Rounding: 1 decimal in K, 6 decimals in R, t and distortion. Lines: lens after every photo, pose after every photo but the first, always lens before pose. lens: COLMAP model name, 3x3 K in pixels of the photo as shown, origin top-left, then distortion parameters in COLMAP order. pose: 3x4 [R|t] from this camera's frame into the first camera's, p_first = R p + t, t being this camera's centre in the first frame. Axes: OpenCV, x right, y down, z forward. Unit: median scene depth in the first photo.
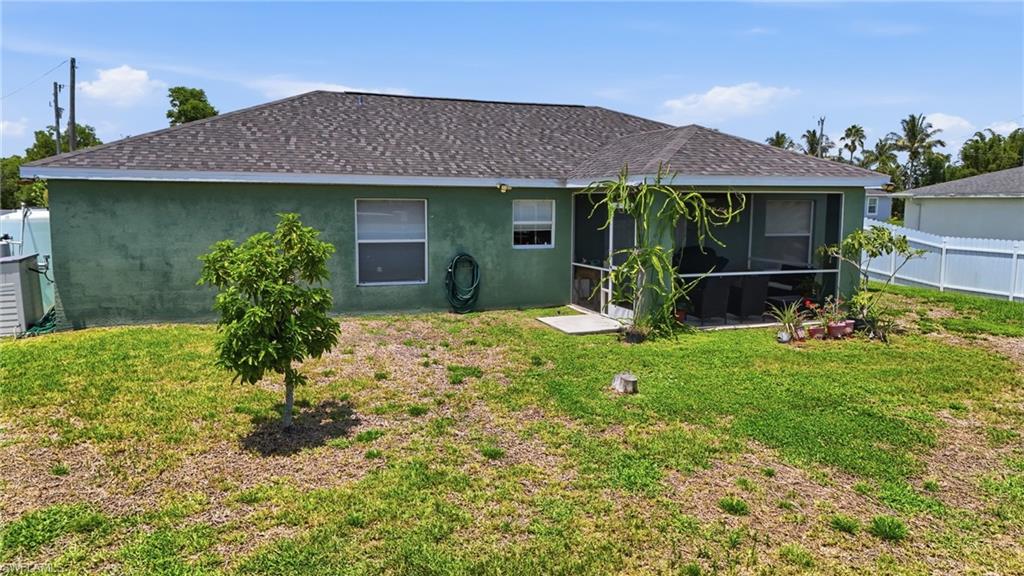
lens RADIAL K [[747.5, 0, 511.7], [0, 747.5, 287.5], [0, 0, 1]] dist [0.048158, -0.020219]
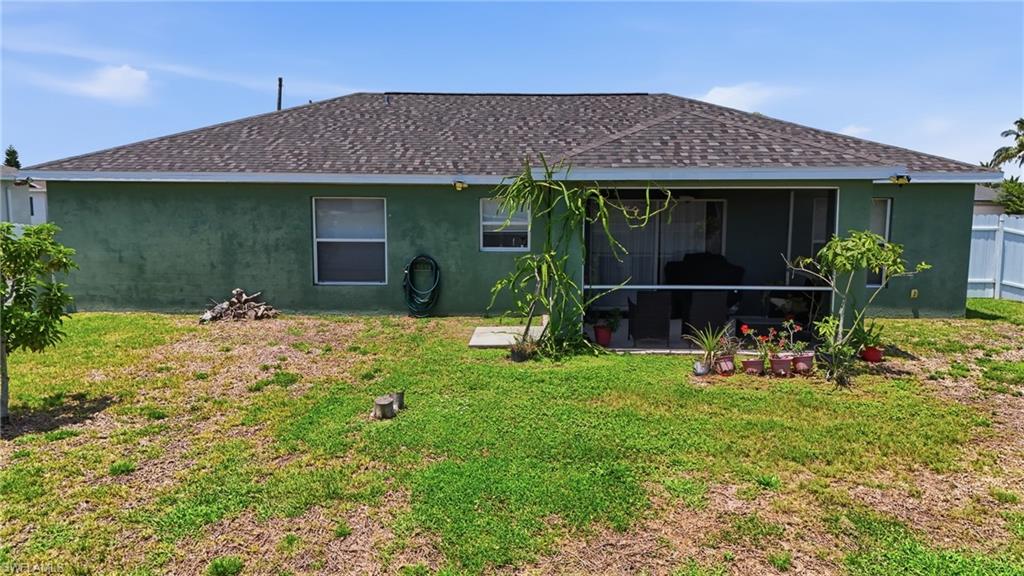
lens RADIAL K [[747.5, 0, 512.4], [0, 747.5, 289.1], [0, 0, 1]] dist [0.048158, -0.020219]
pose [[0.933024, 0.040831, -0.357489, 0.434321], [-0.040511, 0.999144, 0.008386, -0.016293], [0.357525, 0.006658, 0.933880, 0.171210]]
